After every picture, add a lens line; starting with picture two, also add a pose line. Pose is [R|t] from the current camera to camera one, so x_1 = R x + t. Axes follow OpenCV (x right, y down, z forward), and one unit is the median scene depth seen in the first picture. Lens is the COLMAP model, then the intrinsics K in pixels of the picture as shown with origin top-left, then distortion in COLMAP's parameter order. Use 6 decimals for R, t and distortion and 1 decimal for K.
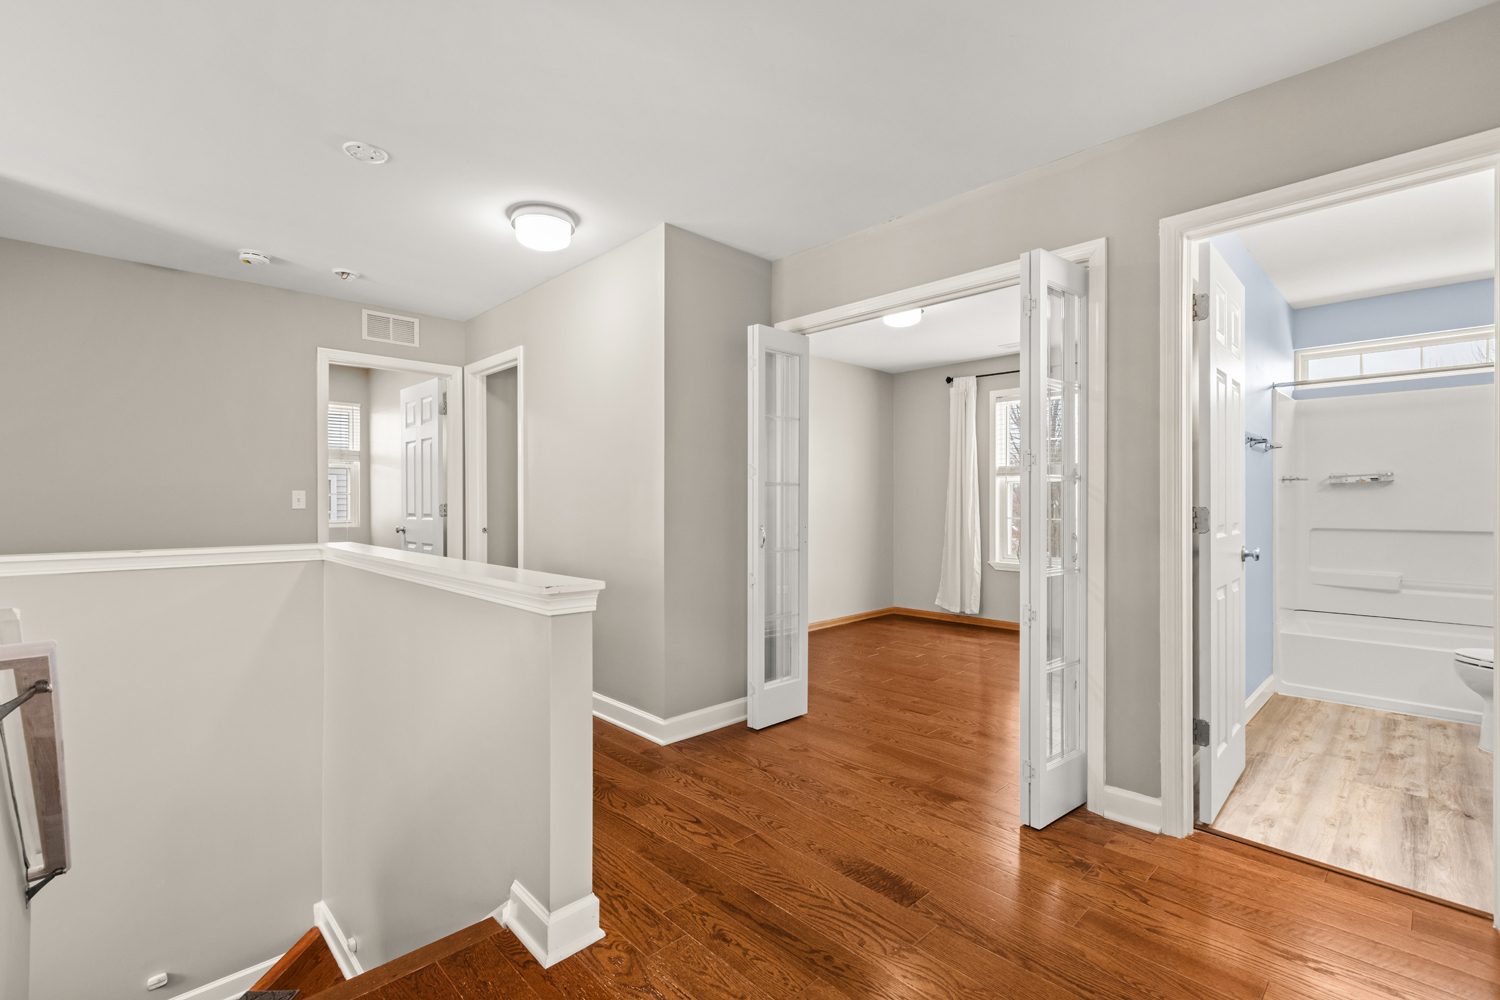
lens RADIAL K [[672.4, 0, 750.5], [0, 672.4, 503.1], [0, 0, 1]] dist [0.000429, -0.000340]
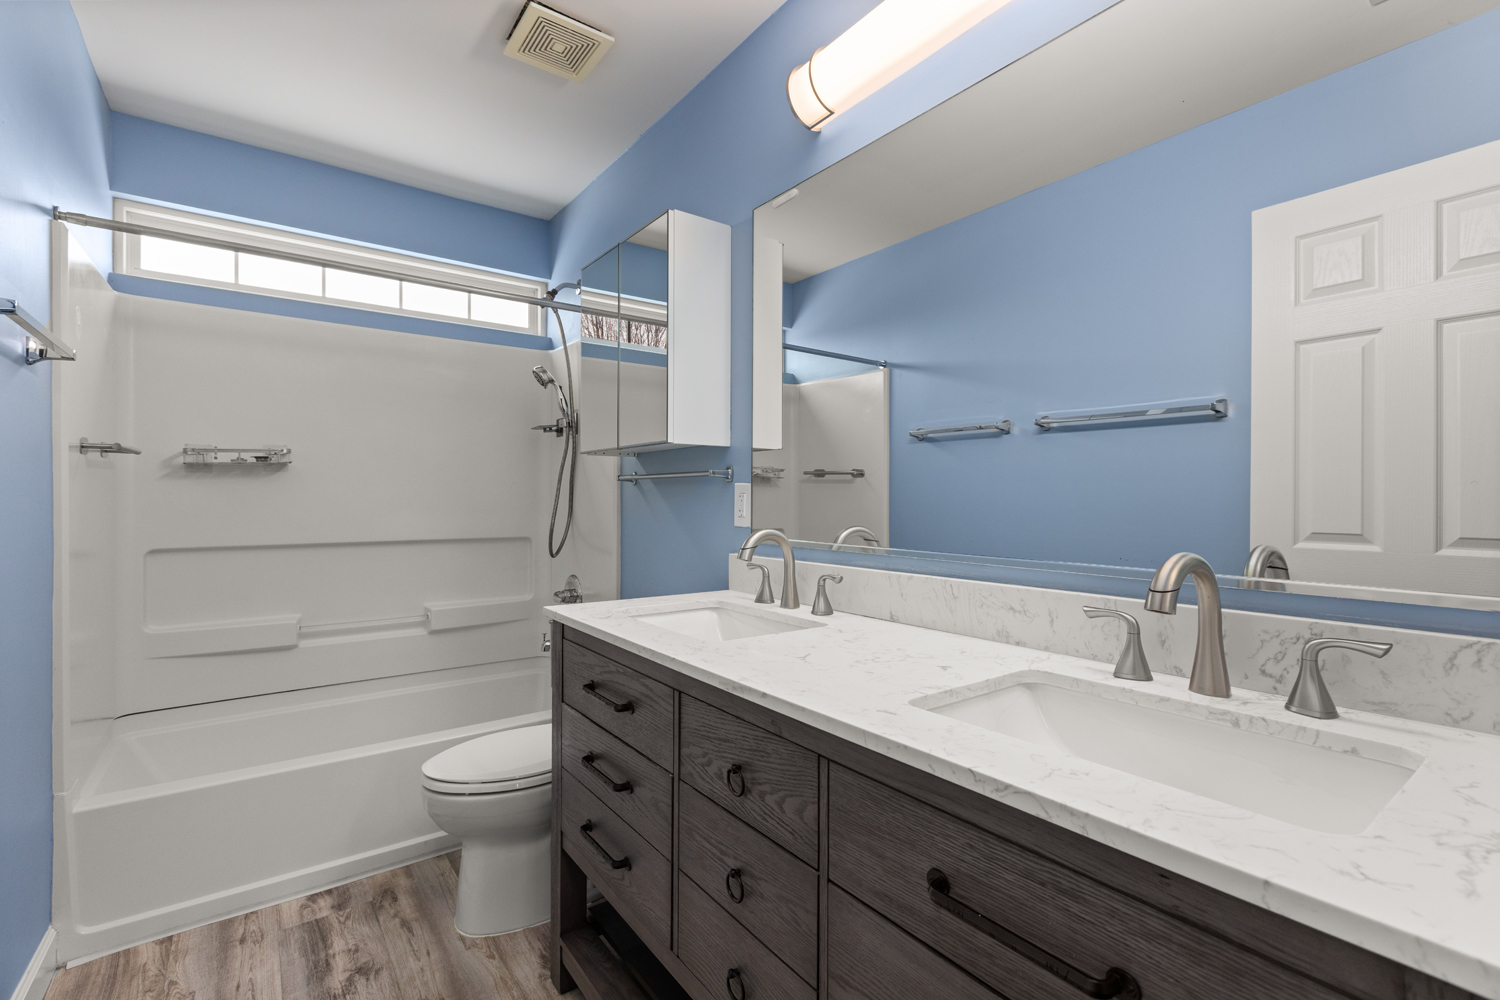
lens RADIAL K [[672.4, 0, 751.3], [0, 672.4, 494.4], [0, 0, 1]] dist [0.000429, -0.000340]
pose [[0.132287, -0.001763, 0.991210, 0.287722], [-0.003936, 0.999990, 0.002304, -0.005646], [-0.991204, -0.004206, 0.132279, 0.354313]]
